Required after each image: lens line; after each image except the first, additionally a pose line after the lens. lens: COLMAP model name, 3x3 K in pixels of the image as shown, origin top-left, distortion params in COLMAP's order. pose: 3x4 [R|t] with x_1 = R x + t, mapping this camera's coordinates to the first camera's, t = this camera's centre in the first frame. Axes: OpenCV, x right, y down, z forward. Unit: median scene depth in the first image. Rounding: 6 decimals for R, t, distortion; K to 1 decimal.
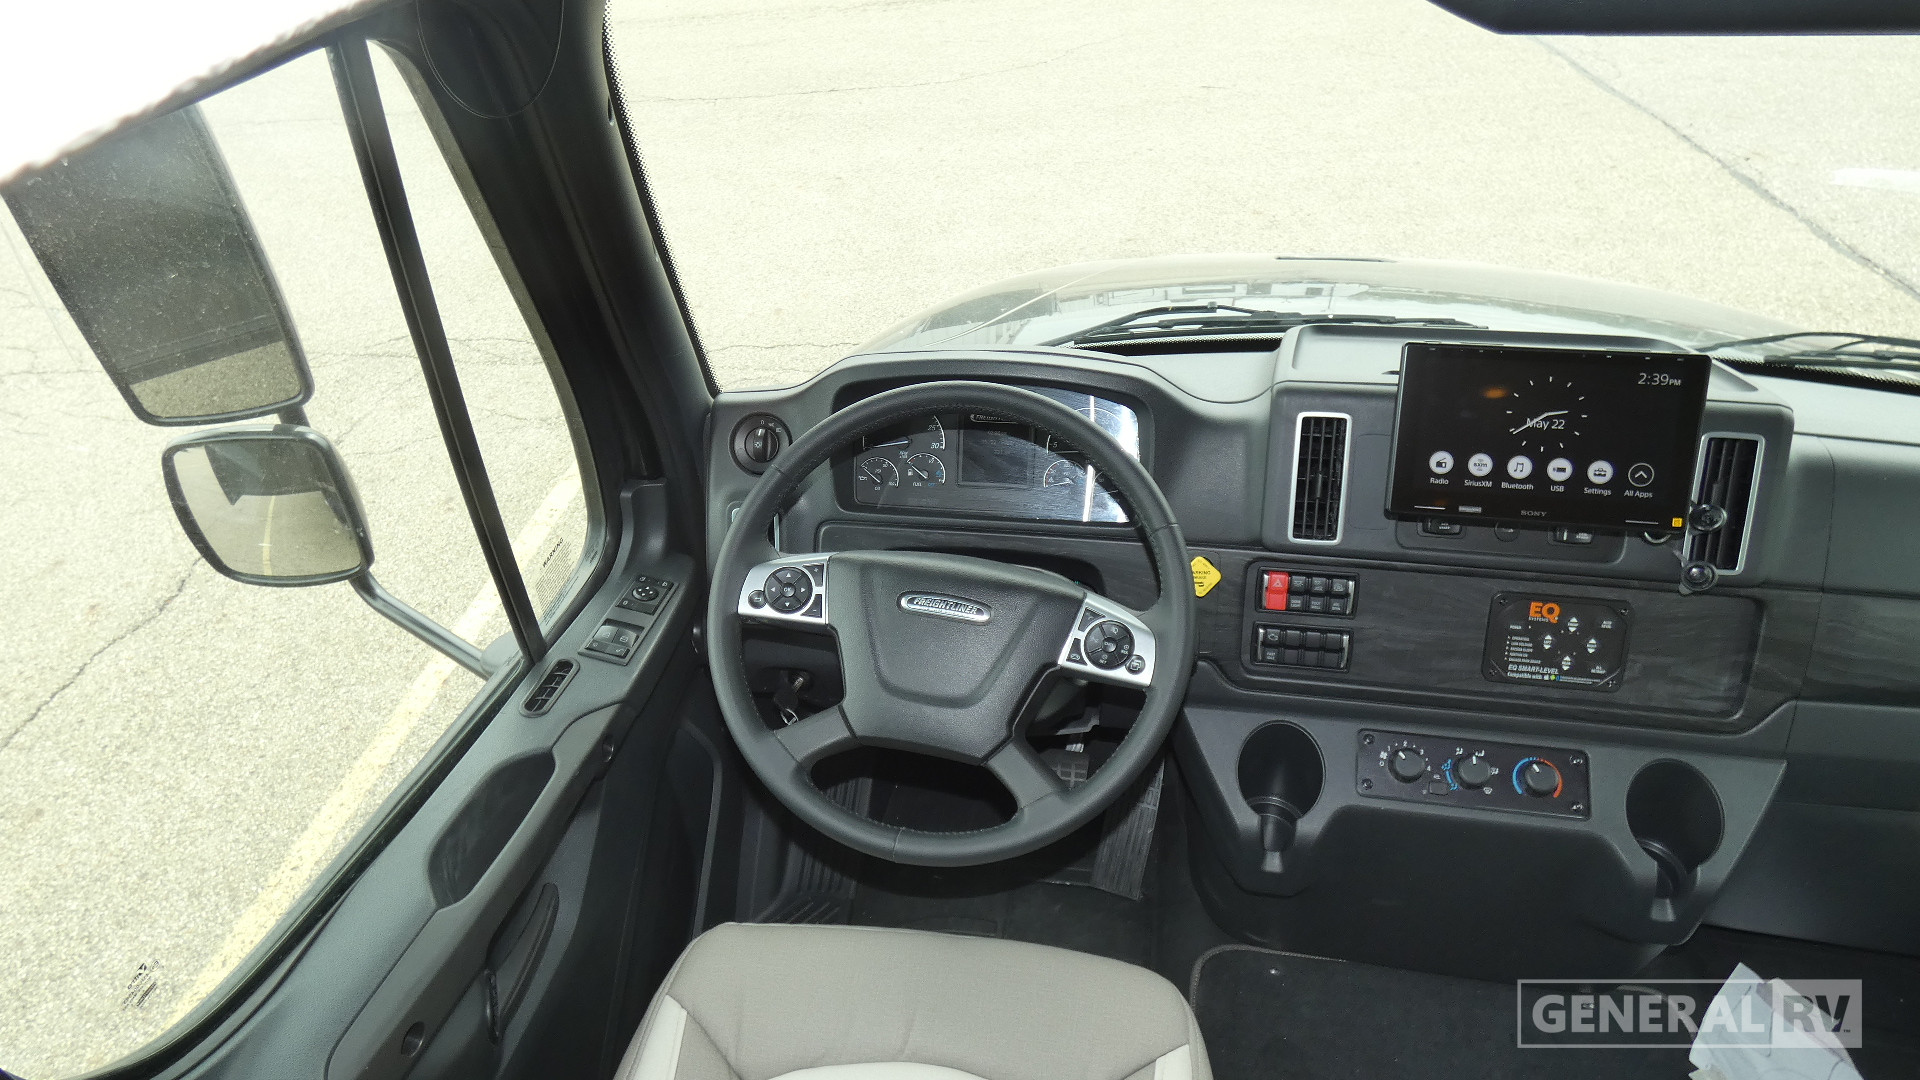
lens RADIAL K [[1145.0, 0, 957.5], [0, 1145.0, 529.7], [0, 0, 1]] dist [-0.007646, 0.001591]
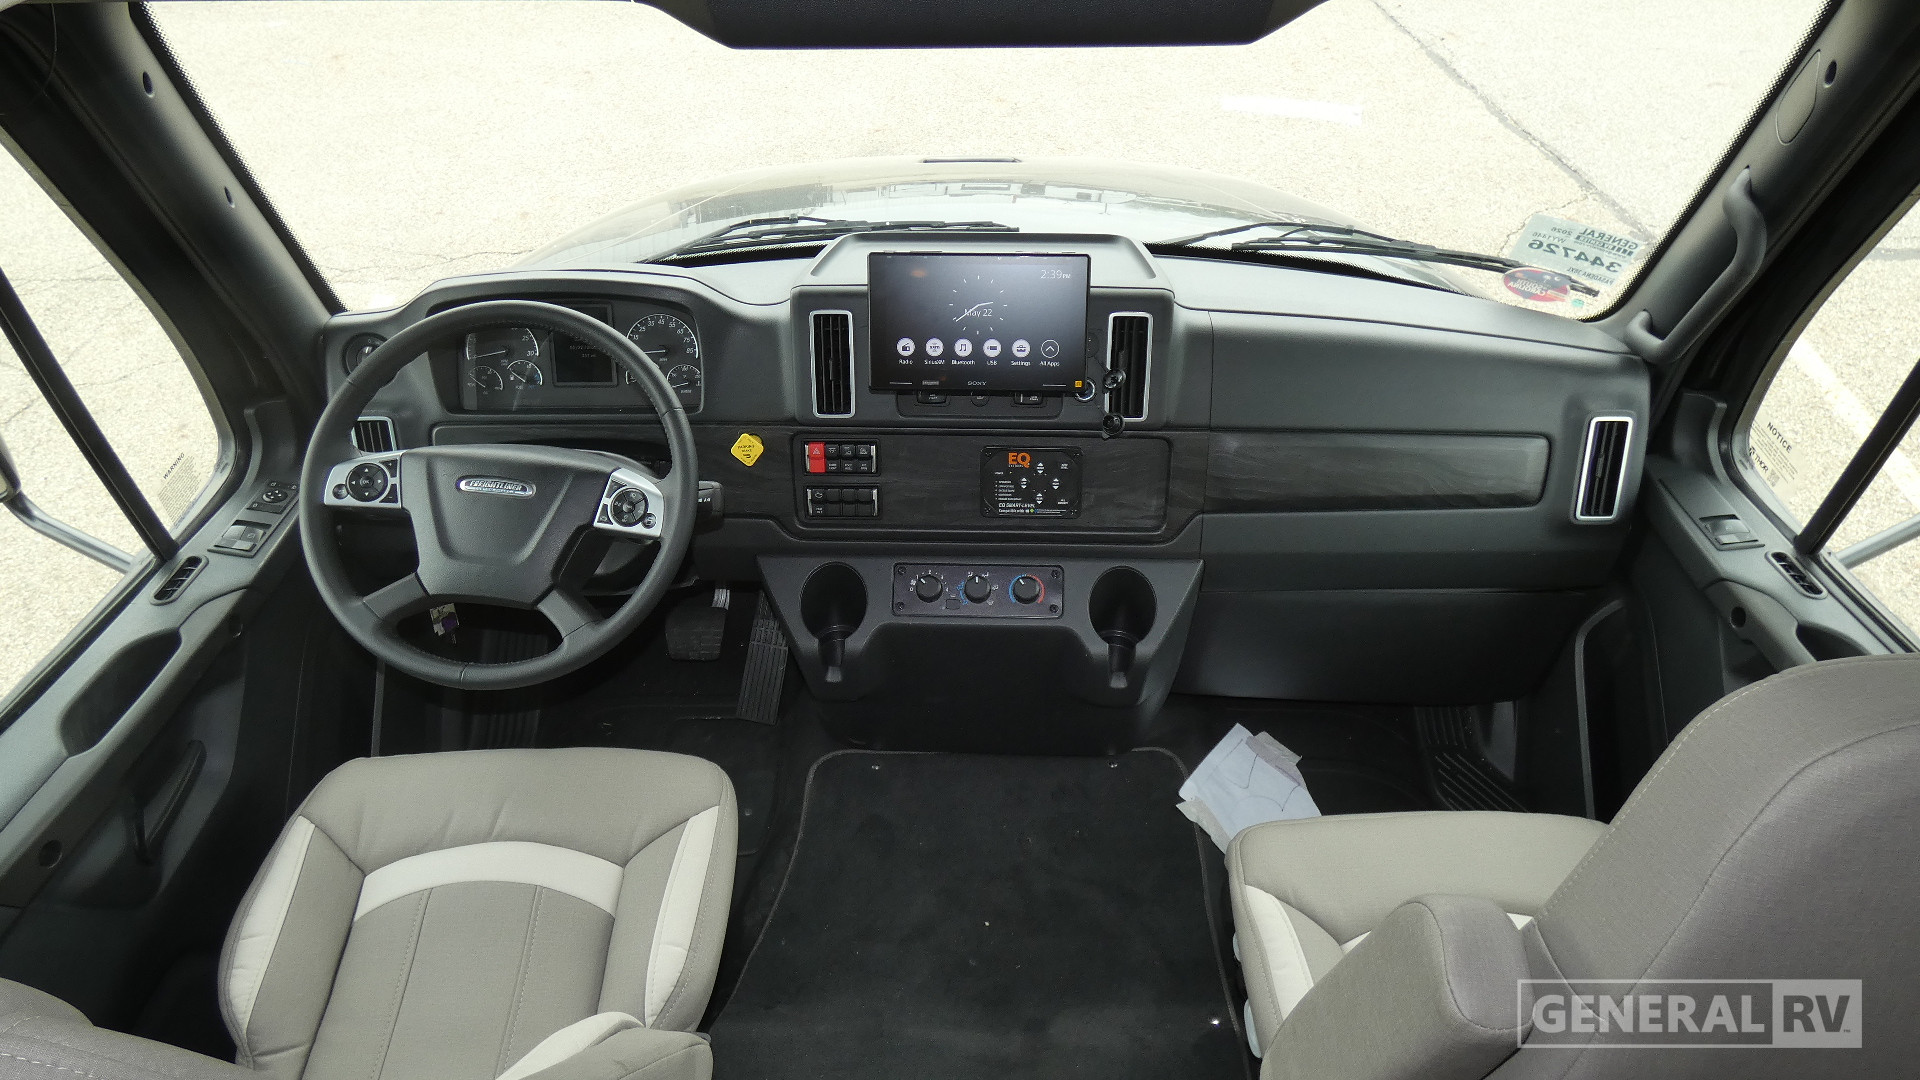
lens RADIAL K [[1145.0, 0, 959.8], [0, 1145.0, 533.8], [0, 0, 1]] dist [-0.007646, 0.001591]
pose [[0.987521, -0.075210, 0.138366, 0.261707], [0.061212, 0.992819, 0.102783, 0.018080], [-0.145103, -0.093031, 0.985033, -0.253072]]
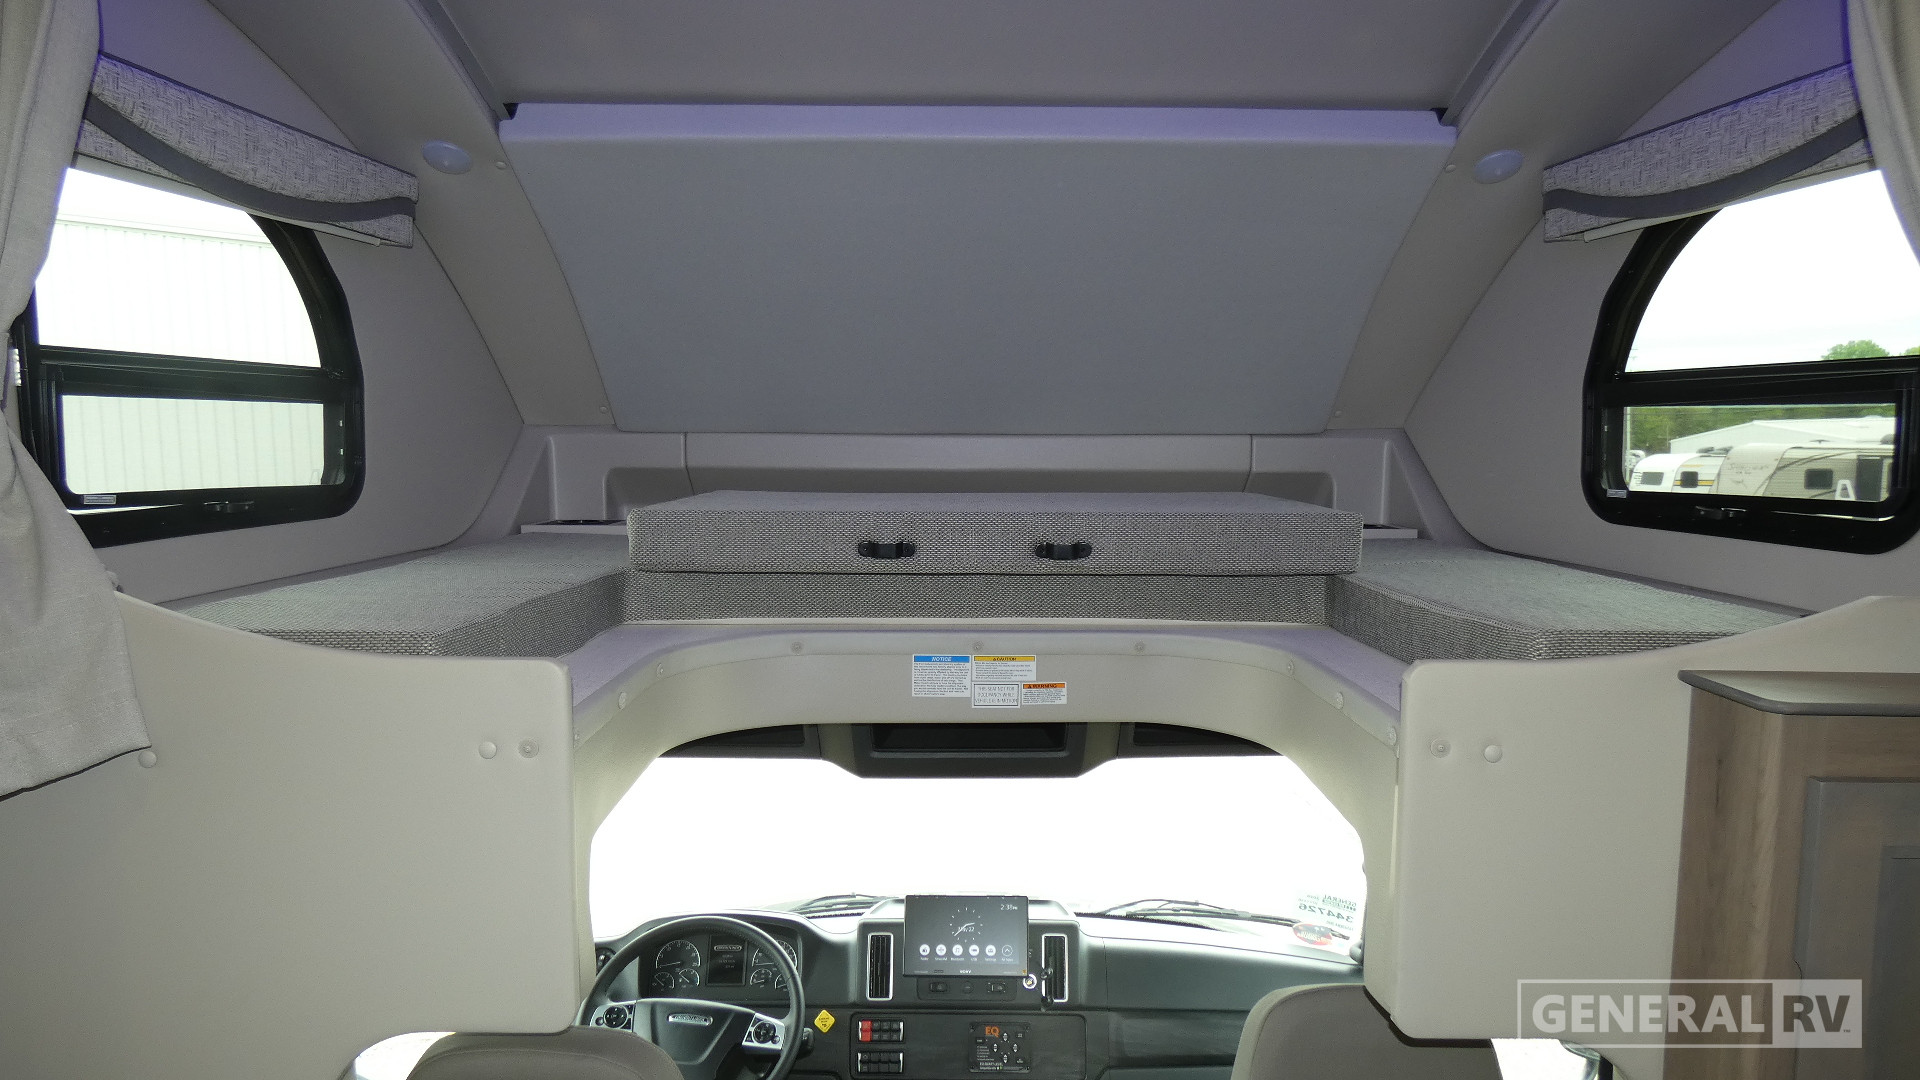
lens RADIAL K [[1145.0, 0, 964.1], [0, 1145.0, 539.2], [0, 0, 1]] dist [-0.007646, 0.001591]
pose [[0.986727, 0.031914, 0.159222, 0.108176], [0.057210, 0.849315, -0.524777, 0.389477], [-0.151978, 0.526921, 0.836216, -1.156024]]
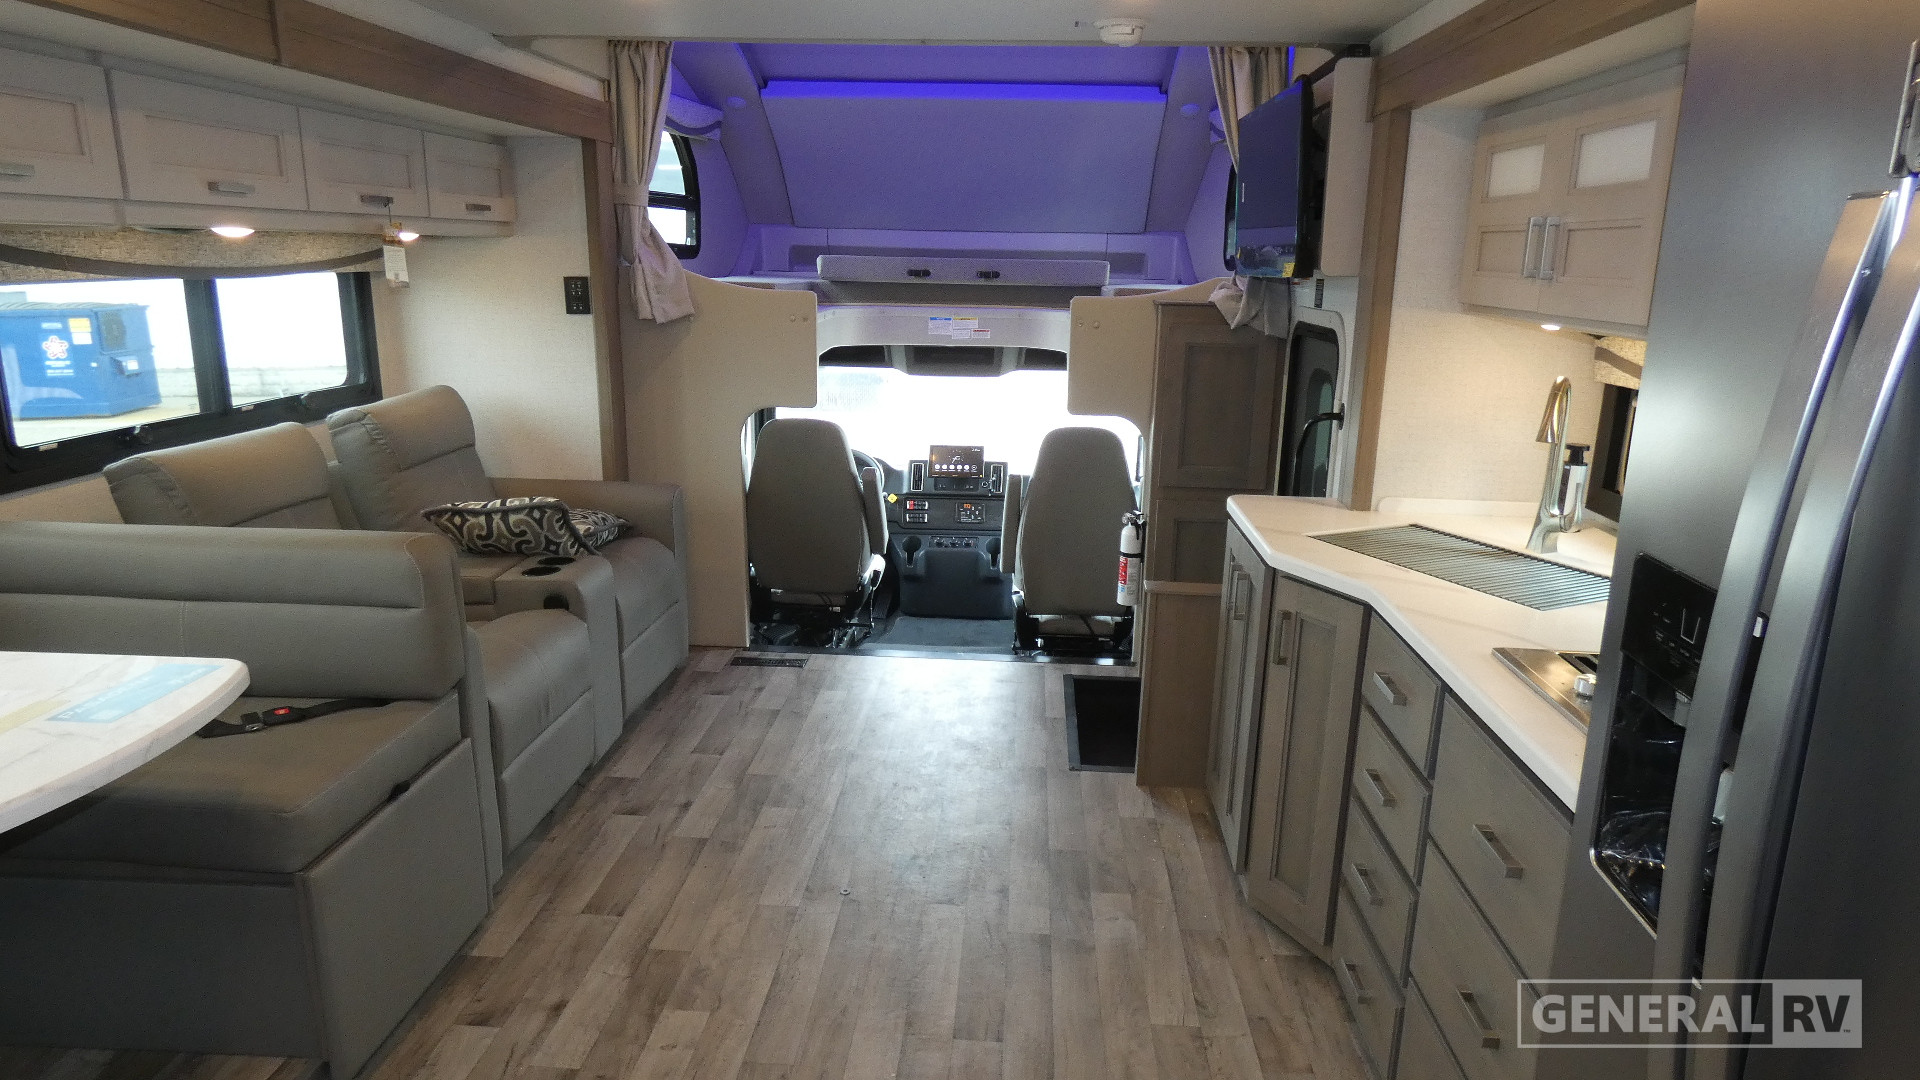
lens RADIAL K [[1145.0, 0, 973.9], [0, 1145.0, 556.0], [0, 0, 1]] dist [-0.007646, 0.001591]
pose [[0.990314, 0.023660, 0.136818, -0.079957], [0.028154, 0.930689, -0.364726, 1.901985], [-0.135964, 0.365045, 0.921008, -3.104754]]
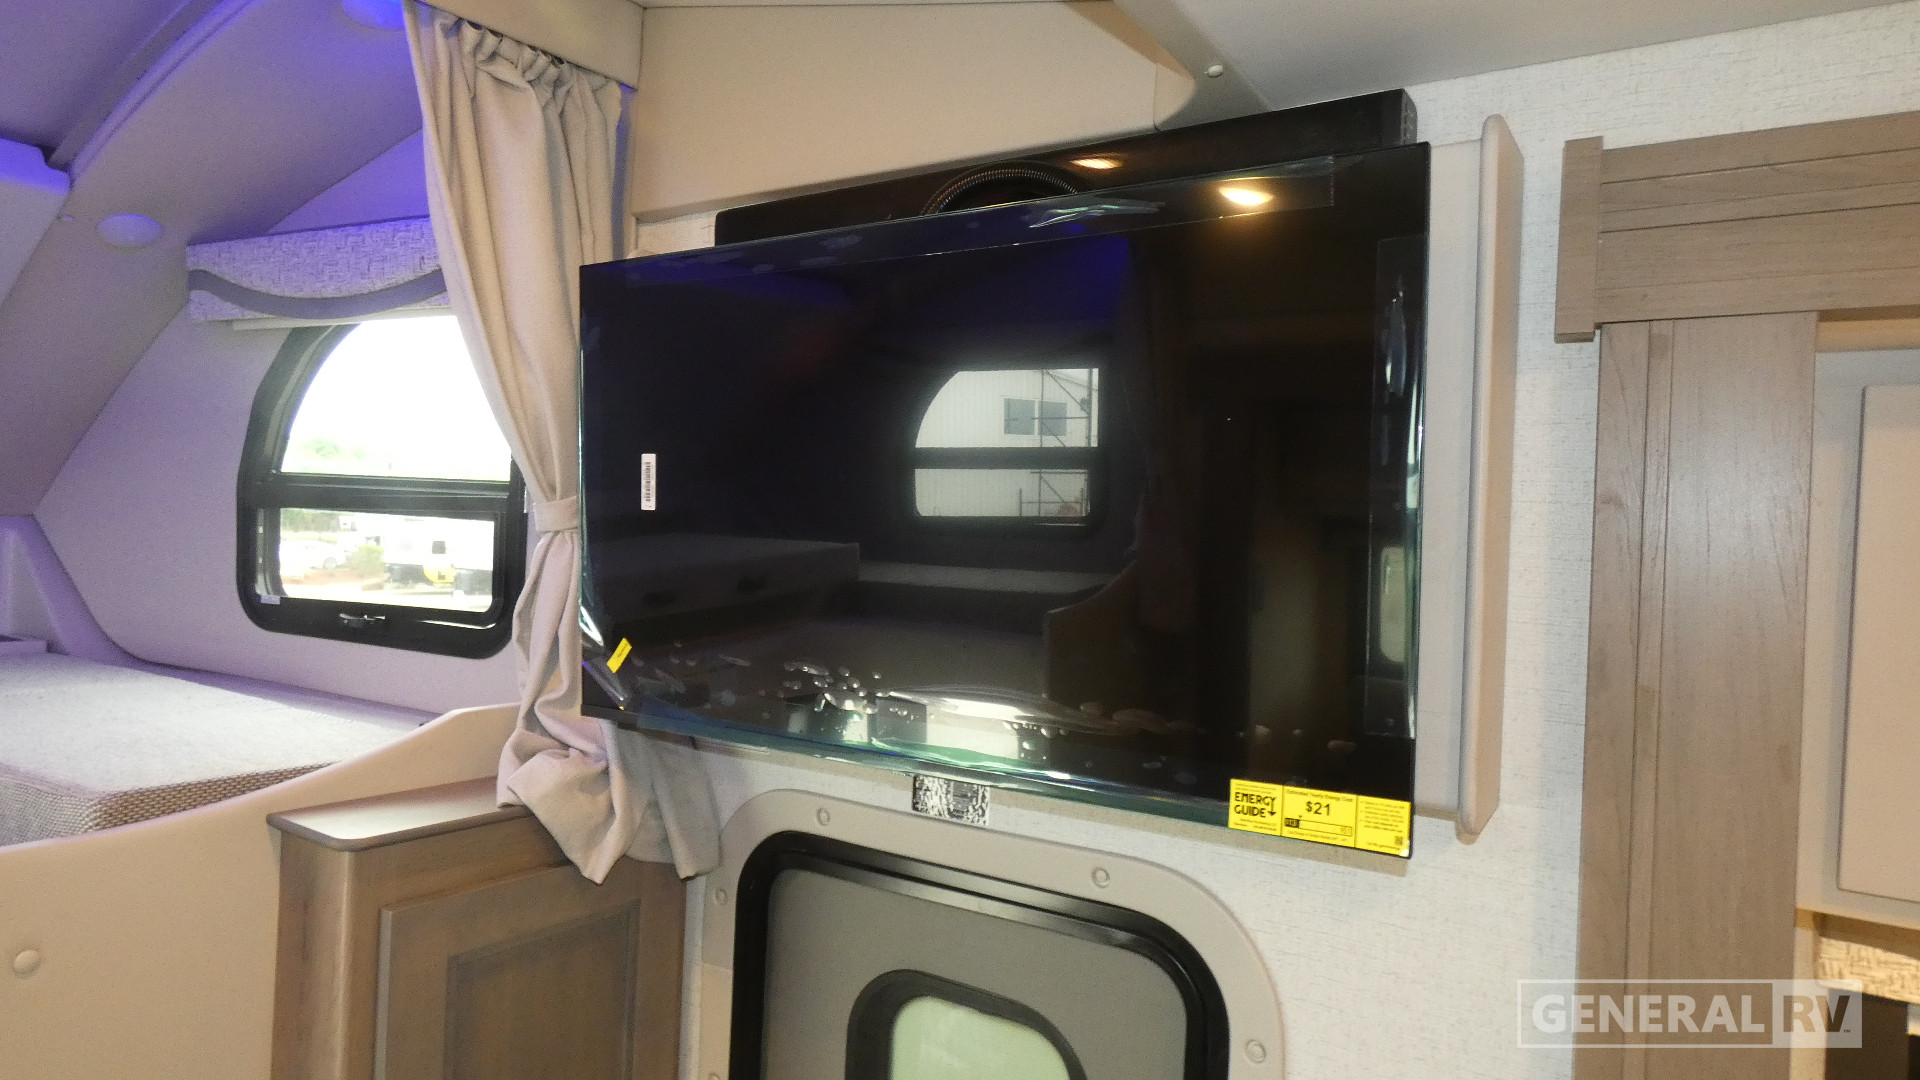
lens RADIAL K [[1145.0, 0, 931.2], [0, 1145.0, 539.2], [0, 0, 1]] dist [-0.007646, 0.001591]
pose [[0.427492, 0.054119, 0.902398, 0.269184], [0.494817, 0.821393, -0.283671, 0.346921], [-0.756575, 0.567789, 0.324360, -1.197663]]
